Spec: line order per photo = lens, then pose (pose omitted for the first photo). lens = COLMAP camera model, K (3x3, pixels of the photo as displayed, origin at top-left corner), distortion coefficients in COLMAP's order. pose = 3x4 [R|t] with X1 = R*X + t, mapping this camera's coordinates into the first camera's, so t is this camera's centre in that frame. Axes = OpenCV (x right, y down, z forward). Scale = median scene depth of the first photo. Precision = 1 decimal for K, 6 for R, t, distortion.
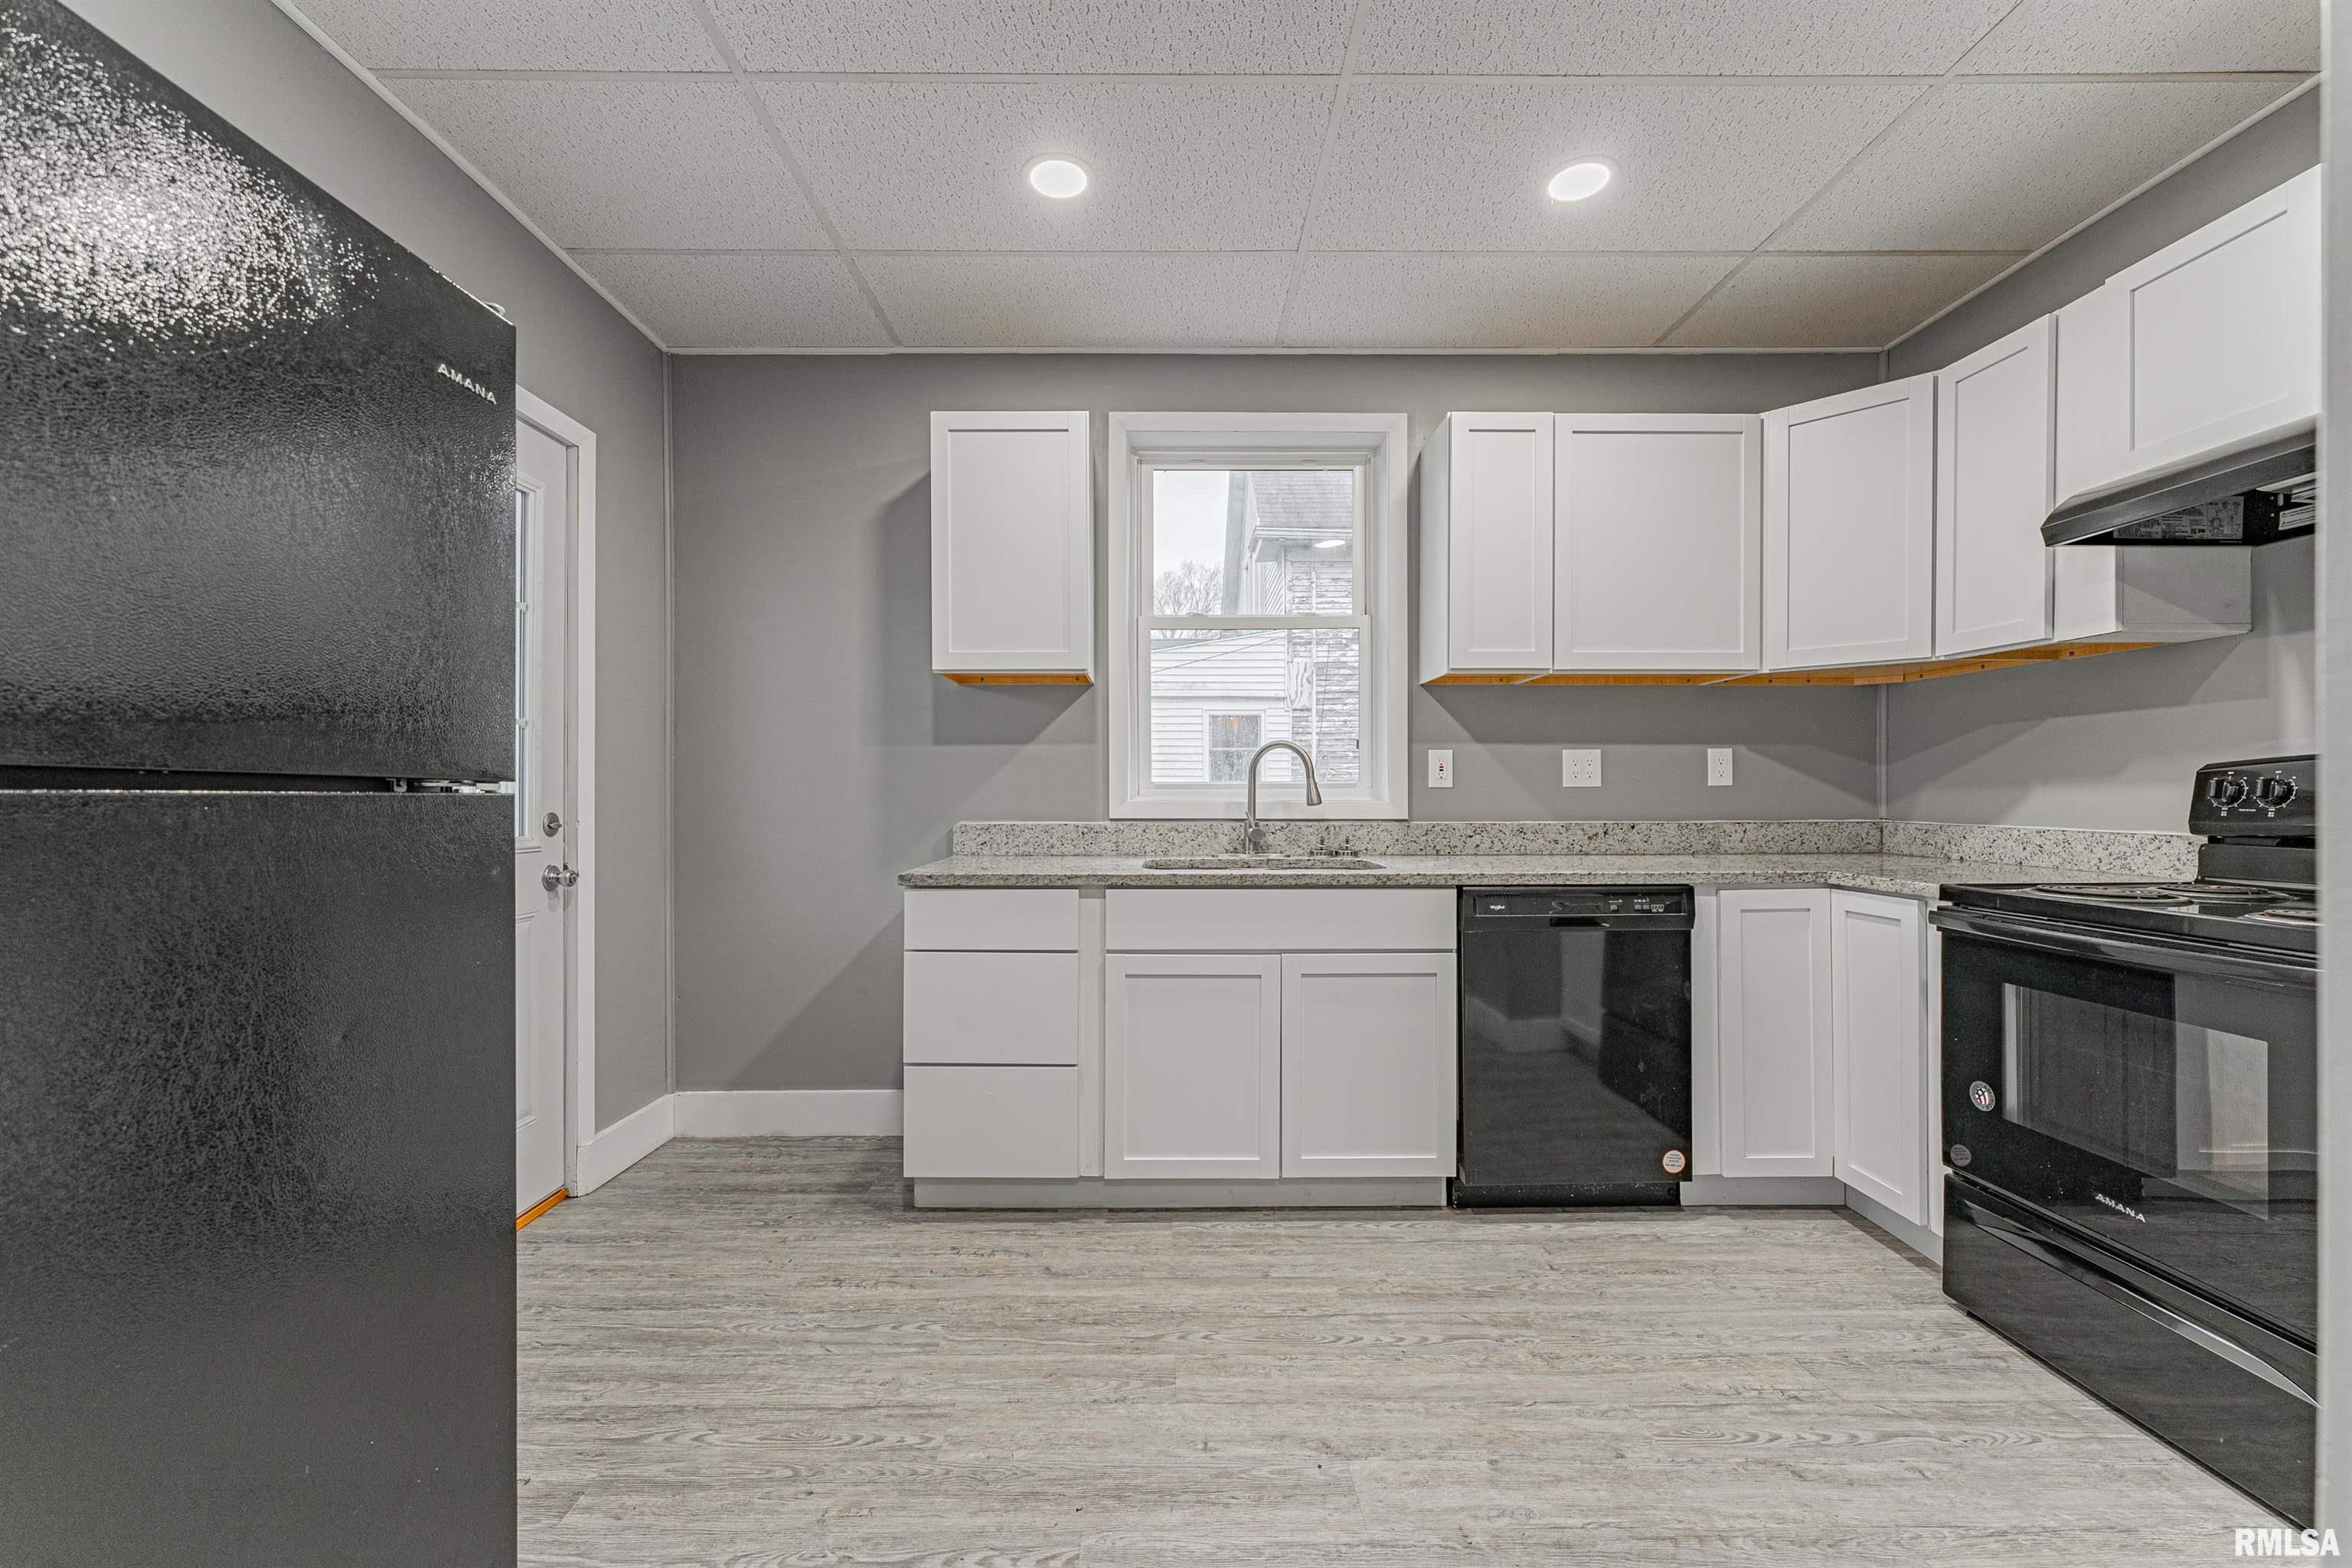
lens RADIAL K [[957.4, 0, 1163.0], [0, 957.4, 794.1], [0, 0, 1]] dist [0.003710, 0.000091]
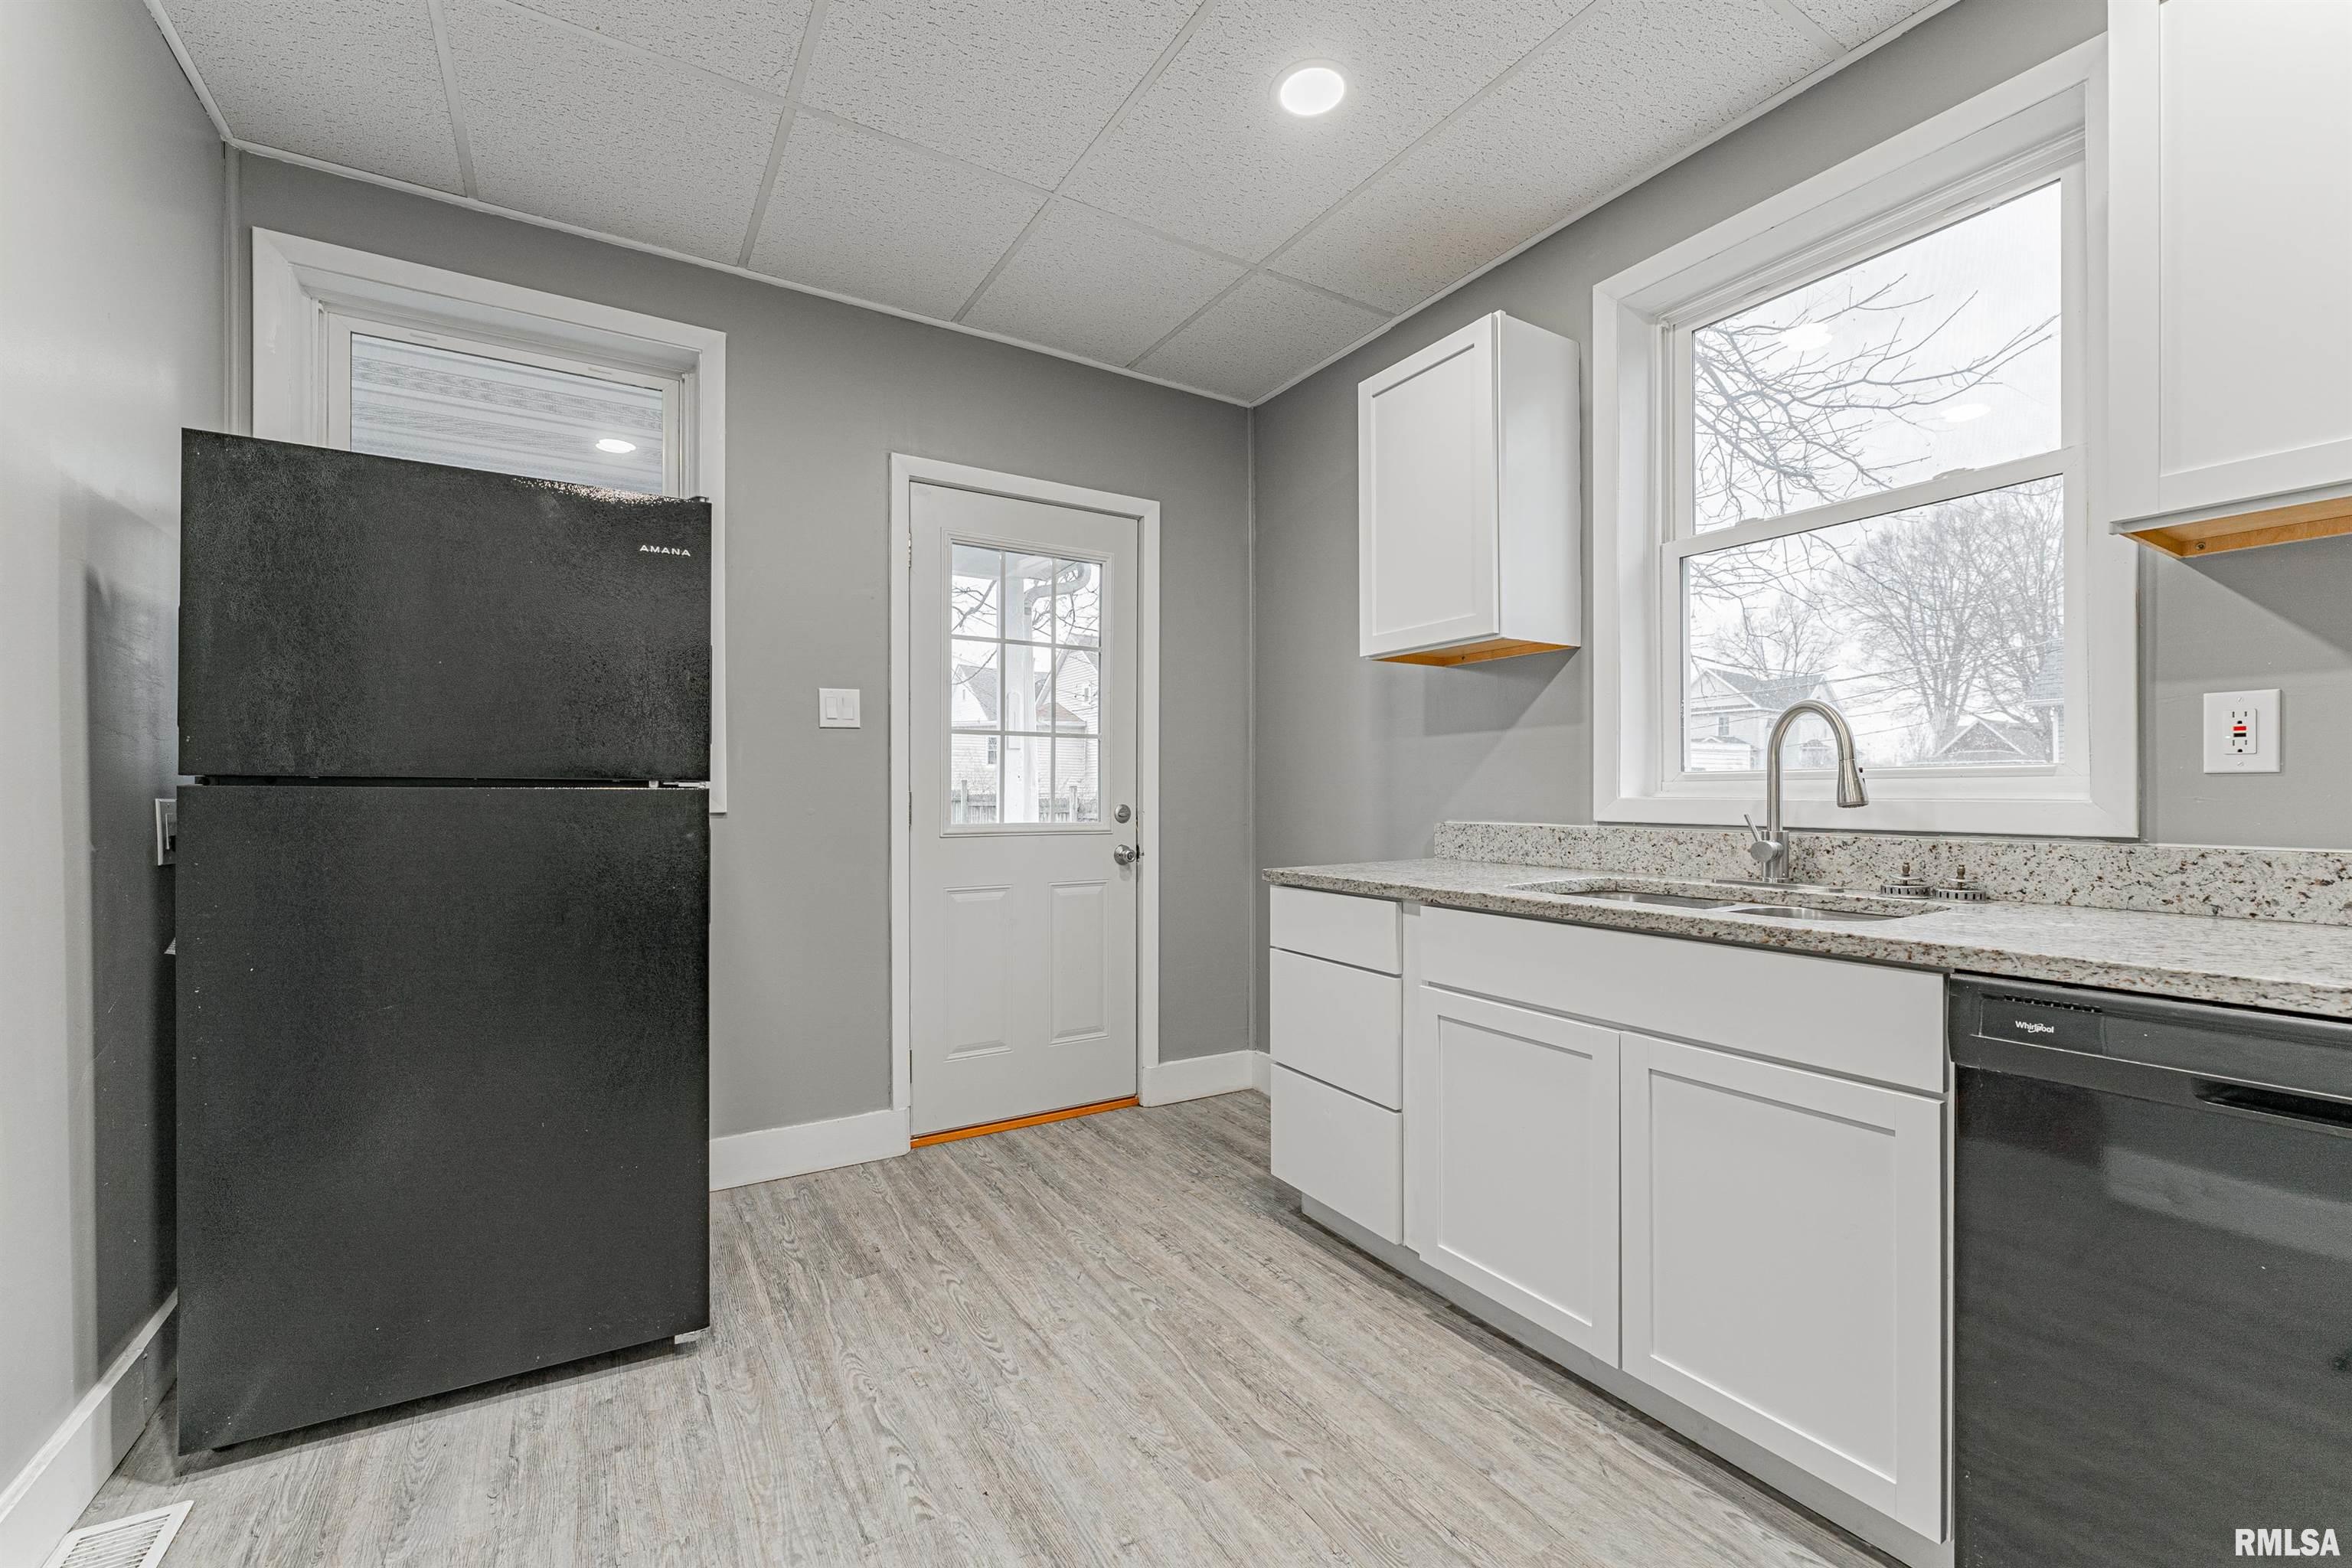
lens RADIAL K [[957.4, 0, 1126.7], [0, 957.4, 793.6], [0, 0, 1]] dist [0.003710, 0.000091]
pose [[0.505278, 0.001219, -0.862956, 0.516182], [0.000326, 0.999999, 0.001603, 0.002770], [0.862957, -0.001092, 0.505276, 0.370021]]
